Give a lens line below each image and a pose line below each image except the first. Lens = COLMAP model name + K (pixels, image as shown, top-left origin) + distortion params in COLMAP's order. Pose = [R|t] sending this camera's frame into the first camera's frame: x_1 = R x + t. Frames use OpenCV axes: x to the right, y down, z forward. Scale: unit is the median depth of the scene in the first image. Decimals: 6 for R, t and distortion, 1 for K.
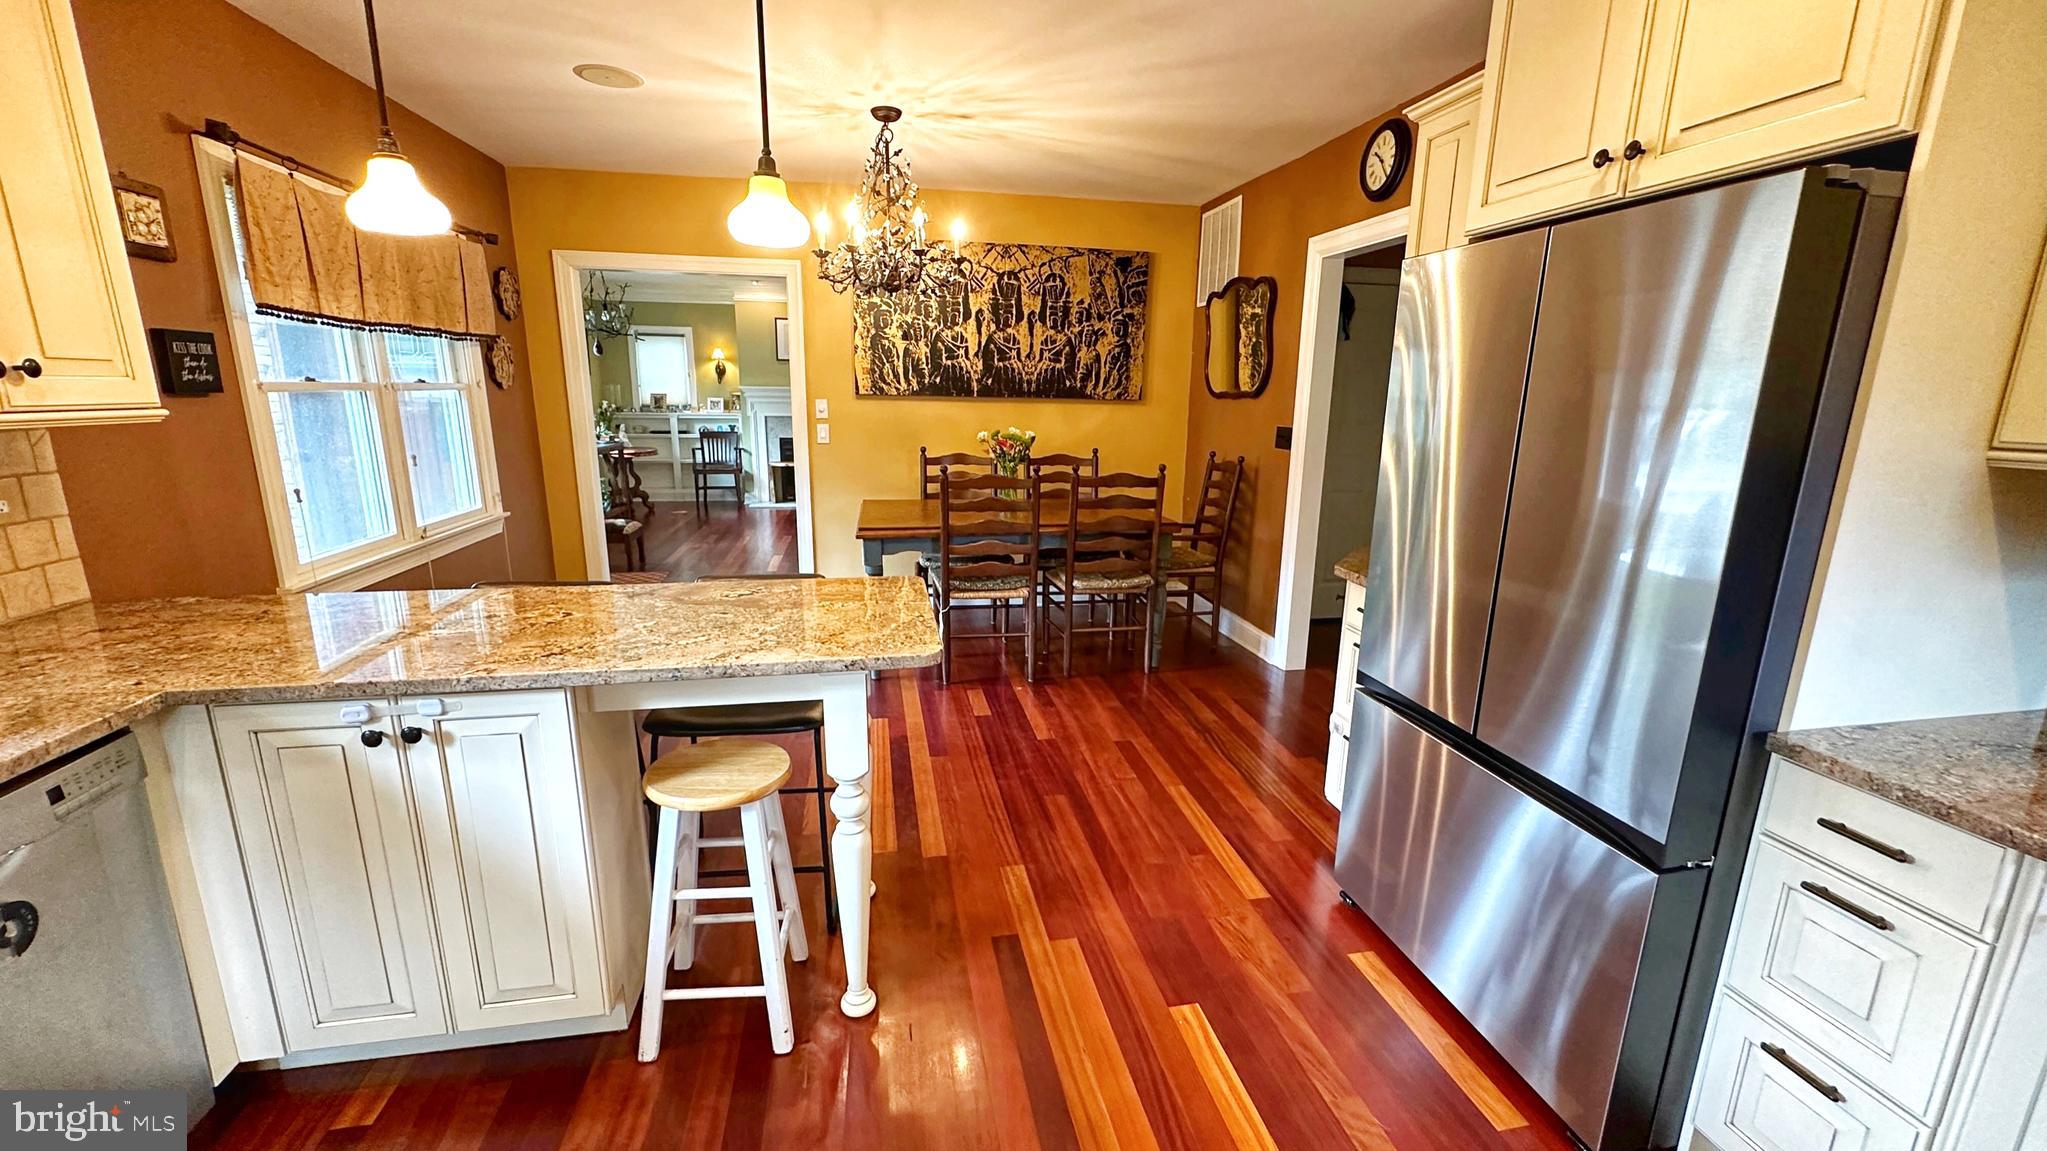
lens RADIAL K [[817.5, 0, 1027.4], [0, 817.5, 576.3], [0, 0, 1]] dist [0.000574, -0.000114]
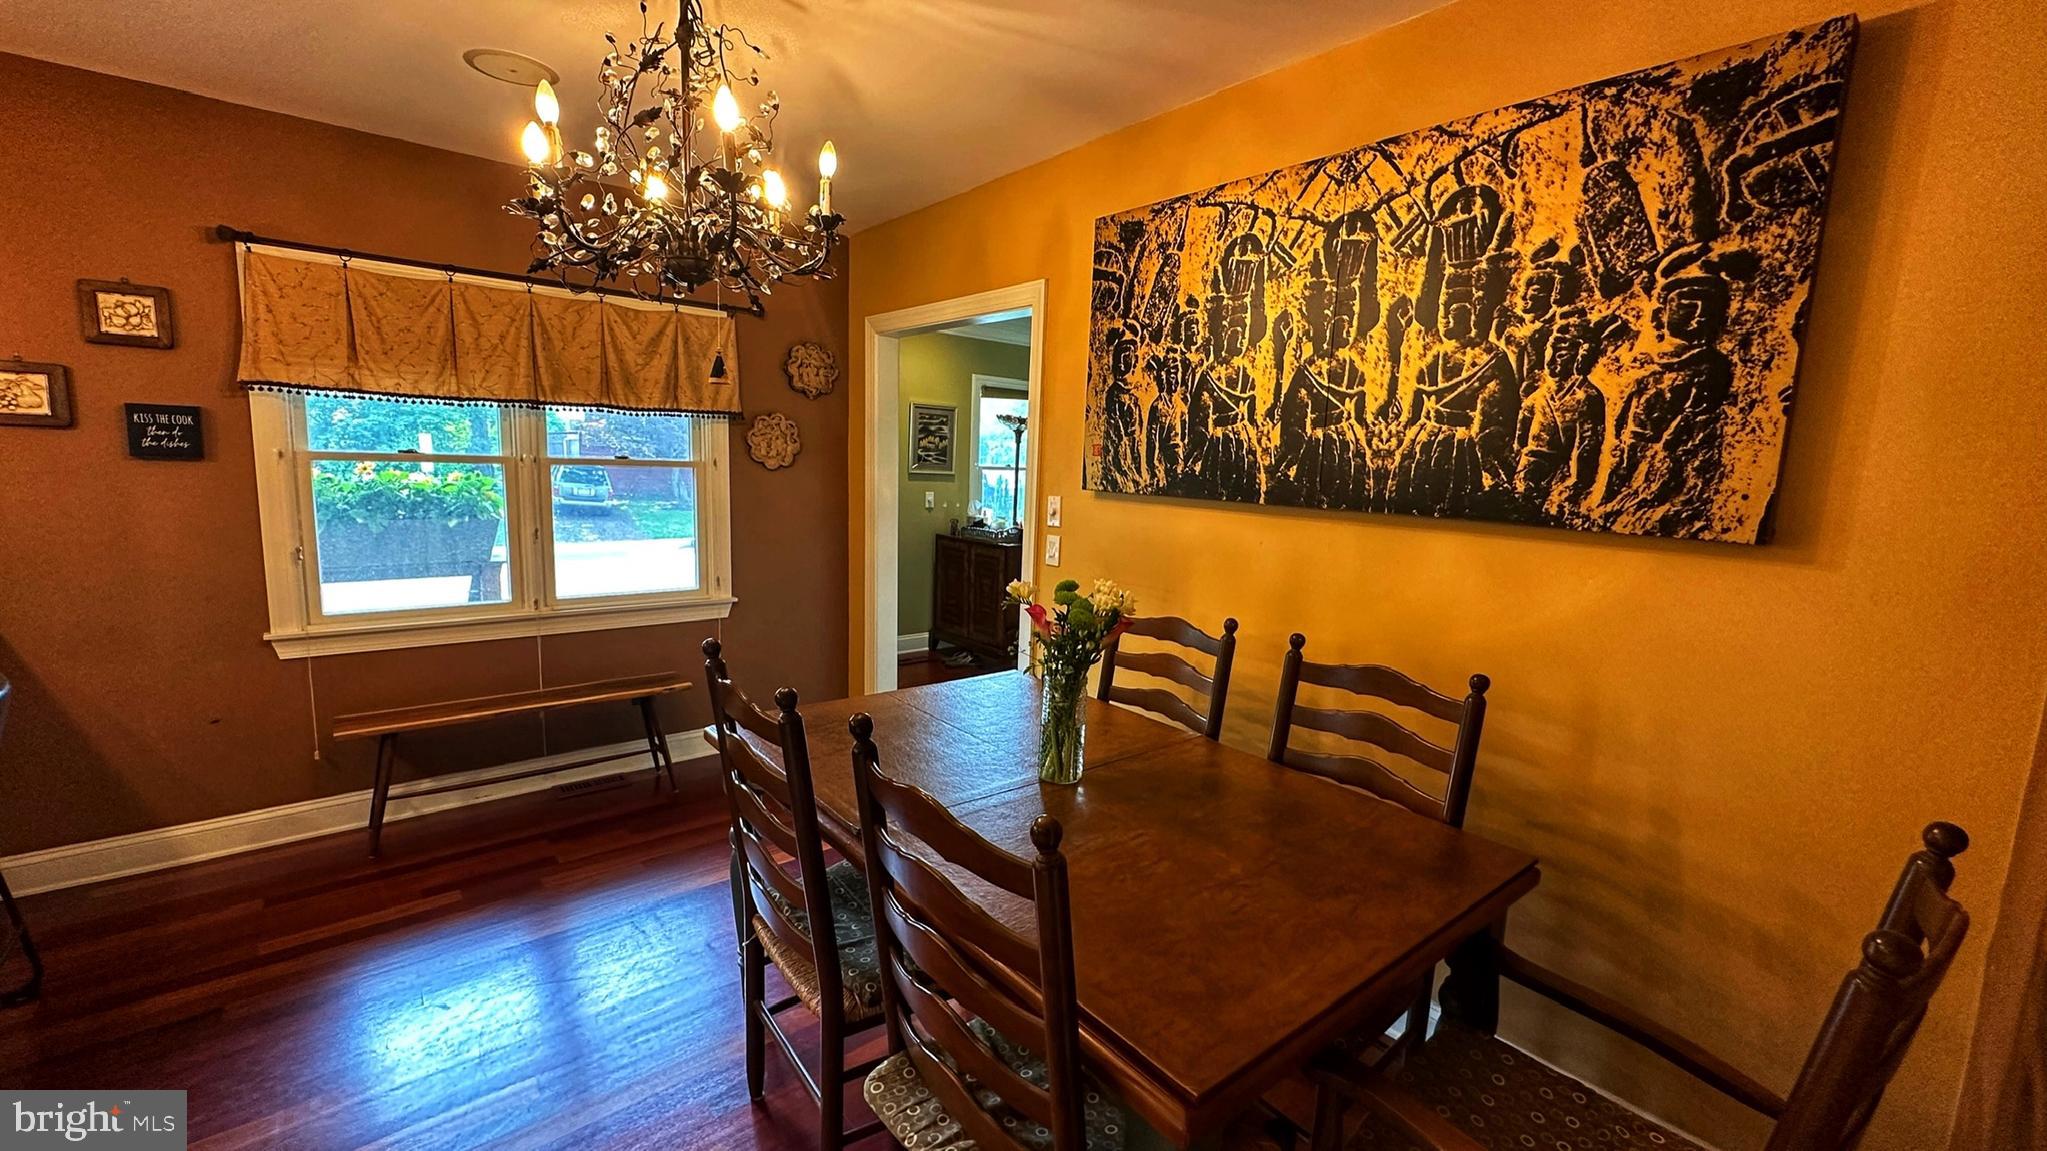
lens RADIAL K [[817.5, 0, 1027.1], [0, 817.5, 575.7], [0, 0, 1]] dist [0.000574, -0.000114]
pose [[0.482958, 0.125590, -0.866591, 0.278270], [-0.224198, 0.974408, 0.016268, -0.161127], [0.846456, 0.186431, 0.498755, 0.678831]]
